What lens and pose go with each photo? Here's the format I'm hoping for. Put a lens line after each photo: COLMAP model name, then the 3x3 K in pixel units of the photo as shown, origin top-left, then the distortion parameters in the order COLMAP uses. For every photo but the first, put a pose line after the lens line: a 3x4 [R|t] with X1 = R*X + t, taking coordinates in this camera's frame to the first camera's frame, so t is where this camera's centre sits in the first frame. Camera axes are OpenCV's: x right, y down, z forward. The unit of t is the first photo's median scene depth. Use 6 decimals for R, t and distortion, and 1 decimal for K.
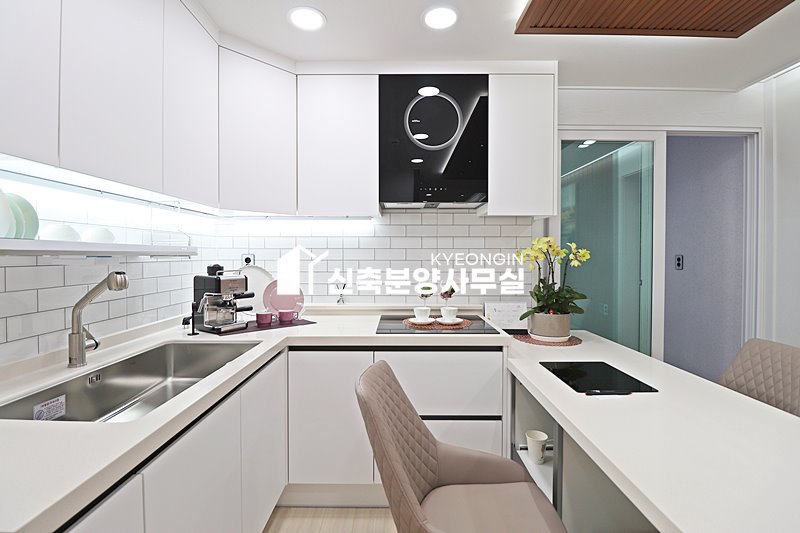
lens RADIAL K [[371.6, 0, 397.5], [0, 371.6, 258.9], [0, 0, 1]] dist [-0.026422, -0.000874]
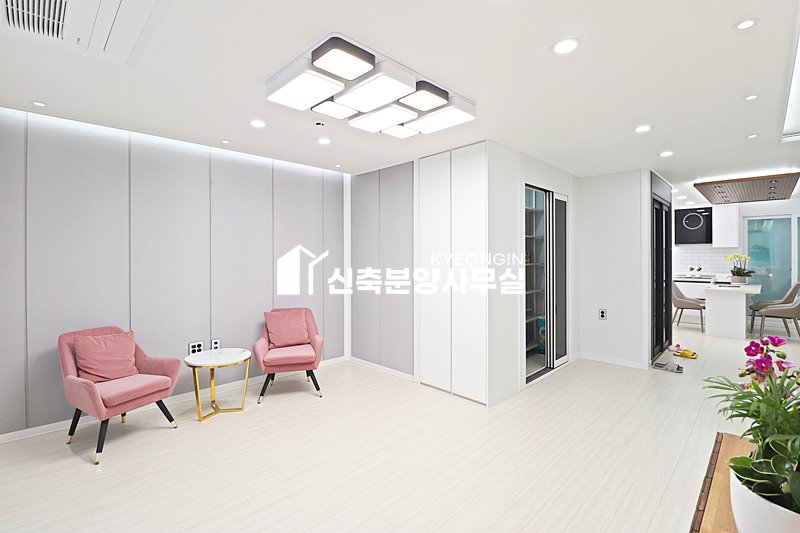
lens RADIAL K [[371.6, 0, 397.5], [0, 371.6, 258.9], [0, 0, 1]] dist [-0.026422, -0.000874]
pose [[0.709992, -0.001723, -0.704207, 0.529587], [-0.005247, 0.999956, -0.007736, 0.025870], [0.704190, 0.009188, 0.709952, -3.328591]]
